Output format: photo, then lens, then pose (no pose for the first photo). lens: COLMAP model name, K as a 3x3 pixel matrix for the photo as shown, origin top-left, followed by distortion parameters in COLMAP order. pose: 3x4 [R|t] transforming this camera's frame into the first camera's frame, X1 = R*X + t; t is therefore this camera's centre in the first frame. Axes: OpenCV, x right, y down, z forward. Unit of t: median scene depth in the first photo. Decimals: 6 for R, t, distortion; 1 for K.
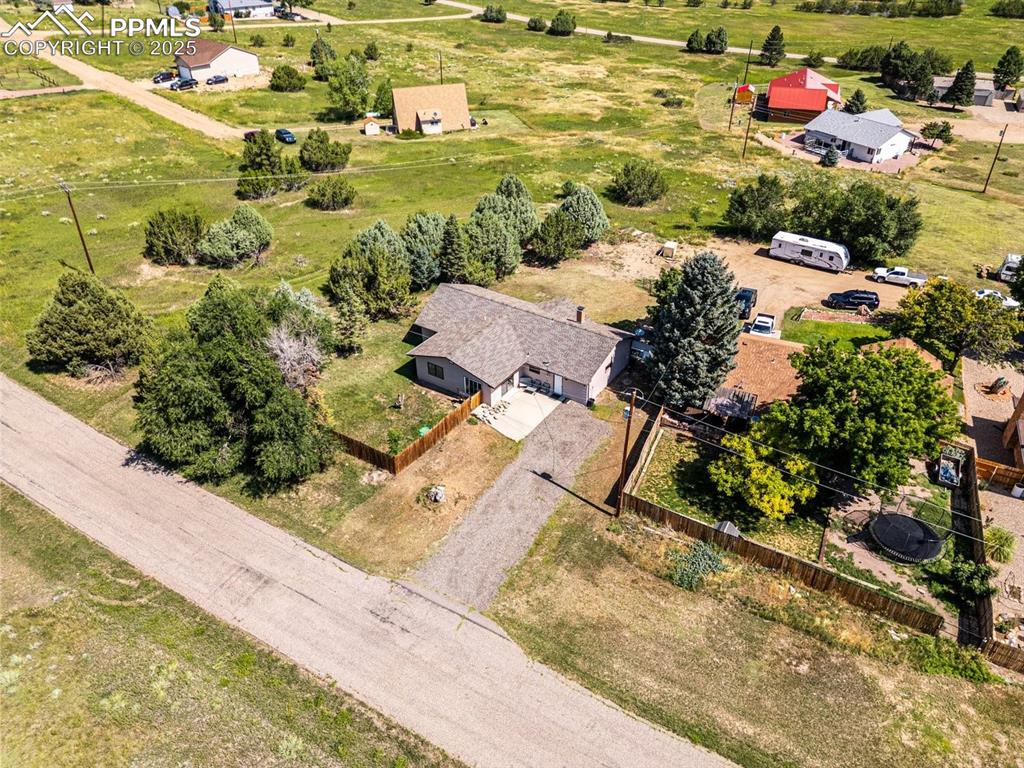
lens RADIAL K [[712.5, 0, 512.0], [0, 712.5, 384.0], [0, 0, 1]] dist [0.072306, -0.068470]
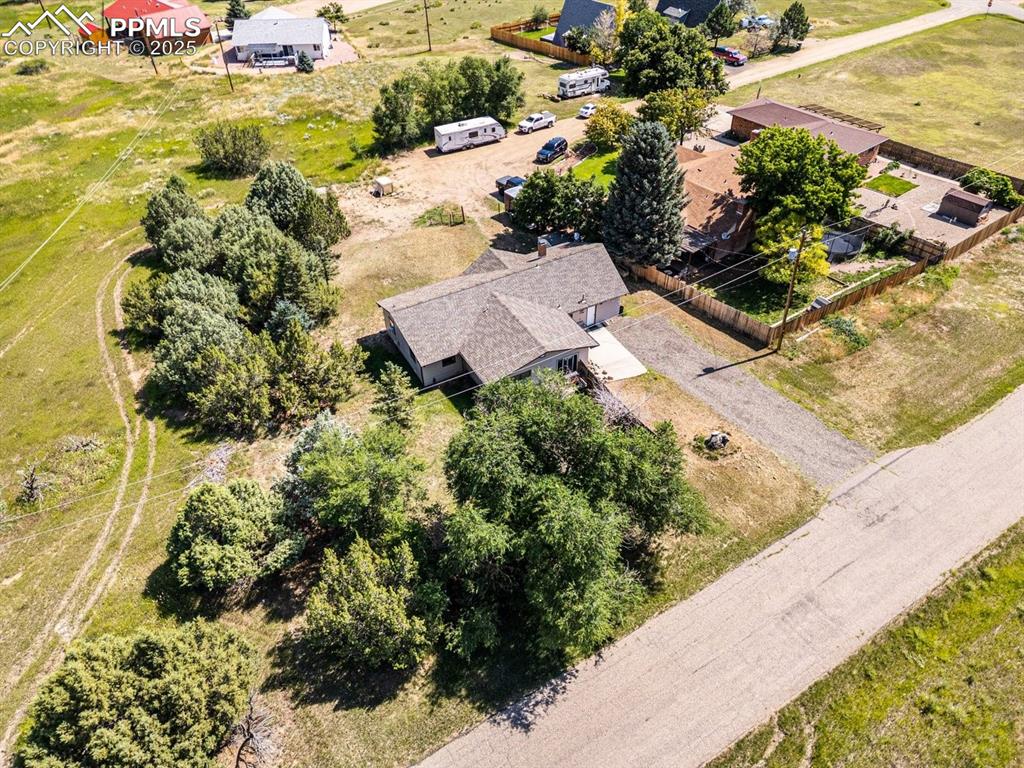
lens RADIAL K [[712.5, 0, 512.0], [0, 712.5, 384.0], [0, 0, 1]] dist [0.072306, -0.068470]
pose [[0.456825, -0.591786, 0.664154, -0.903265], [0.523368, 0.782520, 0.337266, -0.408909], [-0.719303, 0.193525, 0.667197, 0.591822]]
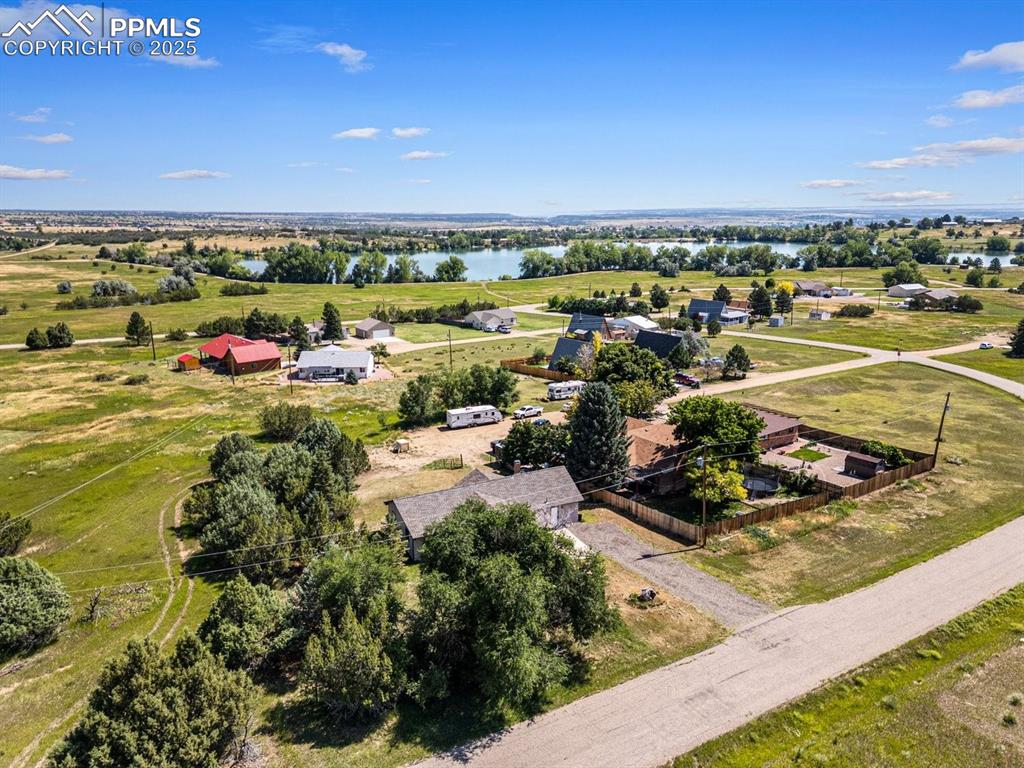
lens RADIAL K [[712.5, 0, 512.0], [0, 712.5, 384.0], [0, 0, 1]] dist [0.072306, -0.068470]
pose [[0.488128, -0.210436, 0.847023, -1.250269], [0.503972, 0.860308, -0.076695, -0.181105], [-0.712561, 0.464313, 0.525994, 0.409436]]
